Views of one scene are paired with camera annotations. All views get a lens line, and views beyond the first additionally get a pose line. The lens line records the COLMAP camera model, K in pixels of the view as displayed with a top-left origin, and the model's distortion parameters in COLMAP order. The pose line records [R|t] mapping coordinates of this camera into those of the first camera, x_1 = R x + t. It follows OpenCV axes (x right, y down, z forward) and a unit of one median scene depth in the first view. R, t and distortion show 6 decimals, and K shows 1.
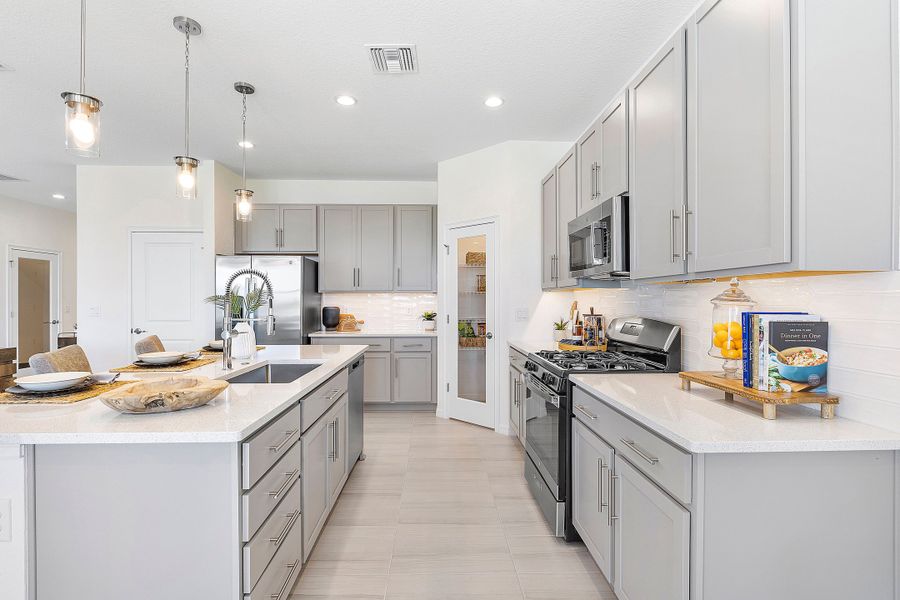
lens RADIAL K [[412.1, 0, 444.6], [0, 412.1, 297.6], [0, 0, 1]] dist [-0.004992, -0.000023]
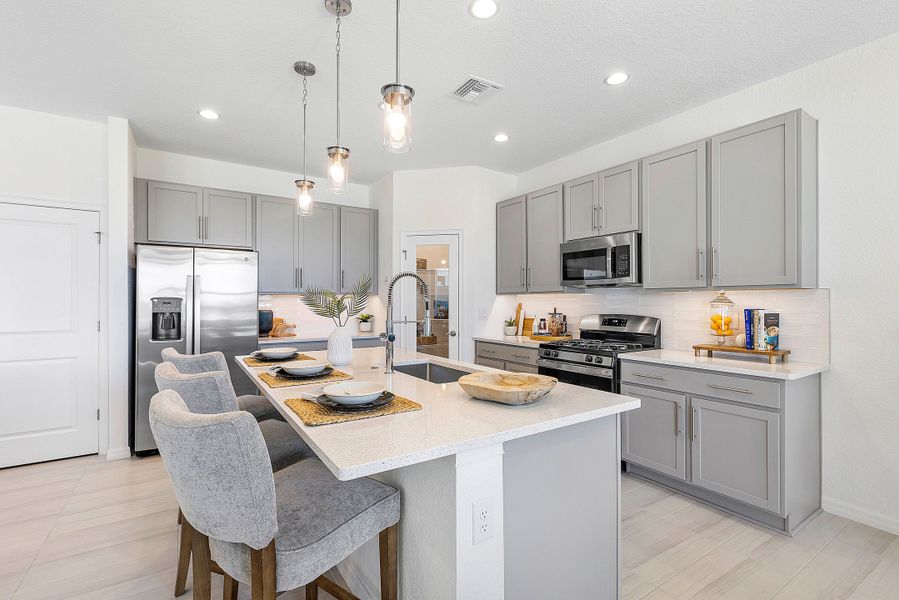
lens RADIAL K [[411.6, 0, 441.9], [0, 411.6, 303.2], [0, 0, 1]] dist [-0.004992, -0.000023]
pose [[0.855541, -0.001853, 0.517732, -0.698260], [-0.002660, 0.999965, 0.007976, -0.000703], [-0.517729, -0.008201, 0.855506, 0.066398]]
